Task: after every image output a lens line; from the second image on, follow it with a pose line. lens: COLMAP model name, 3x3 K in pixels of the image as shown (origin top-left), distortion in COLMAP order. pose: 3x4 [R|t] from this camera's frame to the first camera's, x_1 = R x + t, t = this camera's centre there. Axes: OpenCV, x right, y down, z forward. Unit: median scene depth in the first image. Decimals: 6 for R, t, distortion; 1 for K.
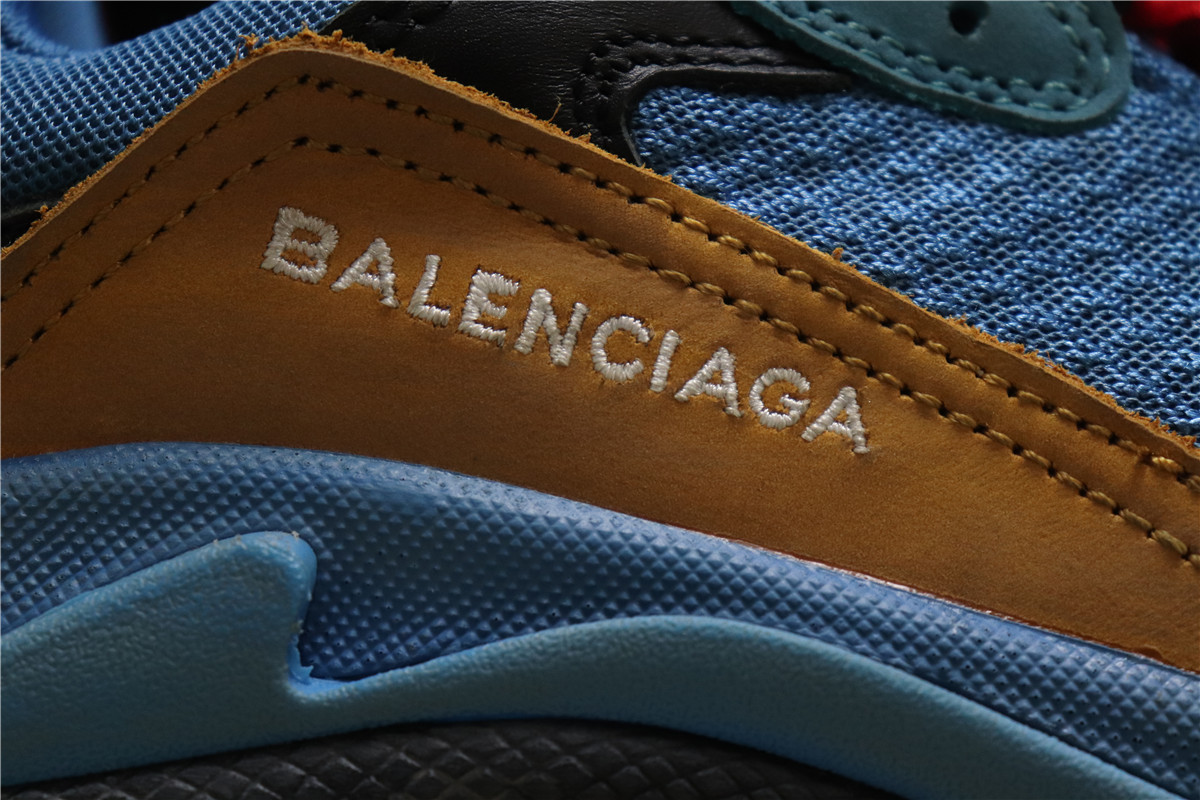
lens RADIAL K [[3120.9, 0, 598.8], [0, 3120.9, 395.8], [0, 0, 1]] dist [0.160545, 0.000000]
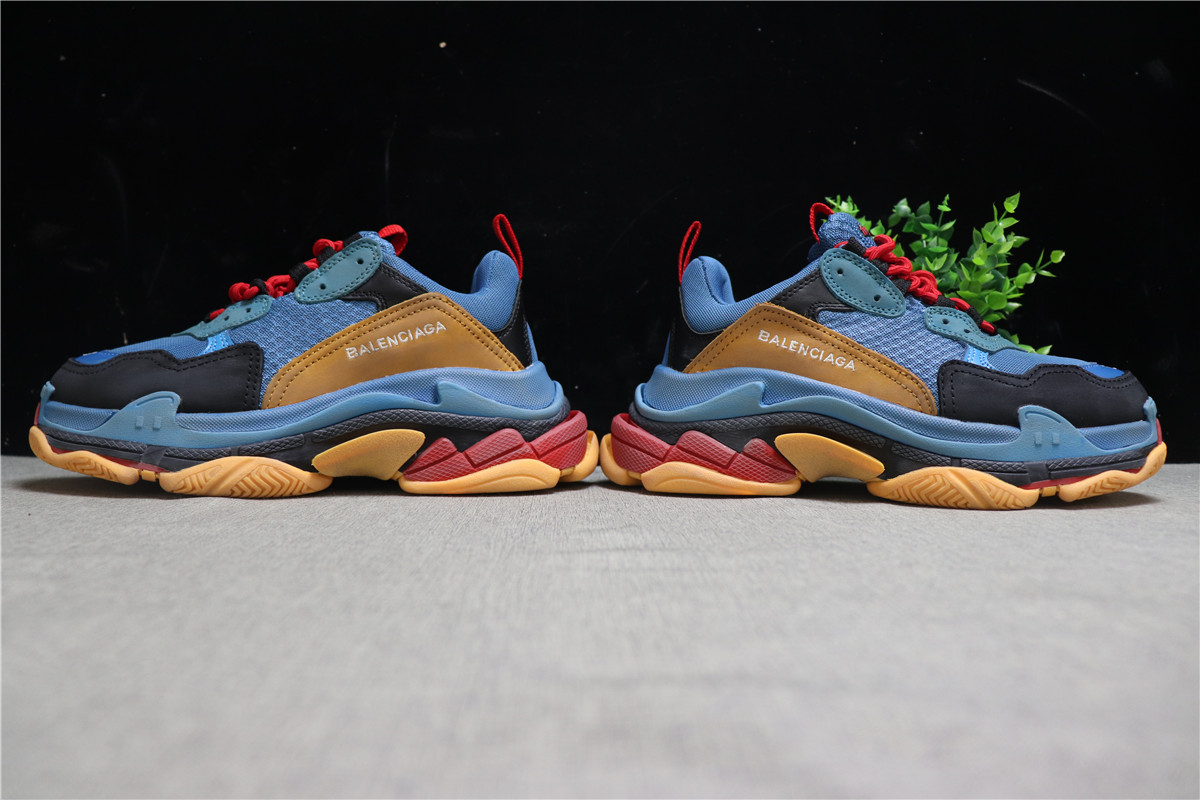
lens RADIAL K [[1022.3, 0, 582.3], [0, 1022.3, 434.5], [0, 0, 1]] dist [-0.111186, -0.007883]
pose [[0.951382, 0.036379, -0.305857, 0.191292], [-0.013678, 0.997011, 0.076040, -0.001015], [0.307709, -0.068160, 0.949036, -1.074898]]
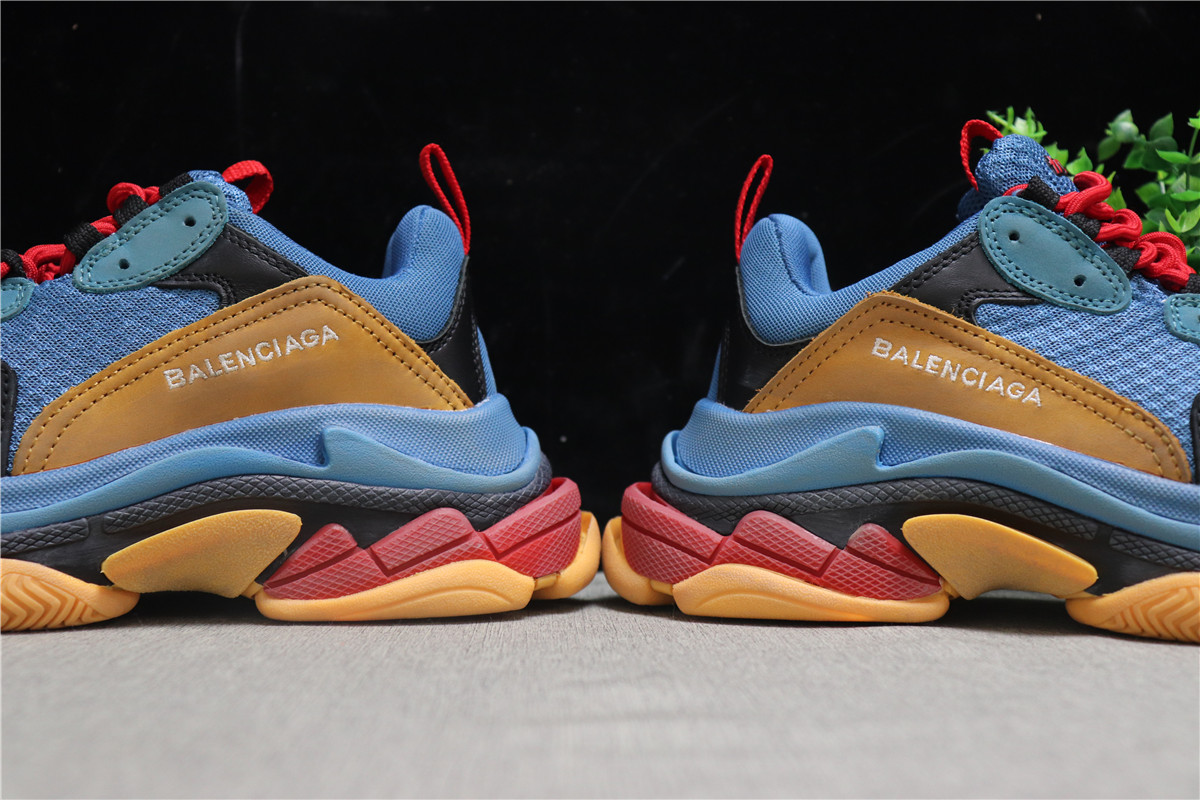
lens RADIAL K [[1723.5, 0, 578.5], [0, 1723.5, 433.0], [0, 0, 1]] dist [0.077260, 0.000000]
pose [[0.952289, 0.018132, -0.304660, 0.186946], [-0.010698, 0.999603, 0.026054, 0.002652], [0.305011, -0.021551, 0.952105, -1.053141]]
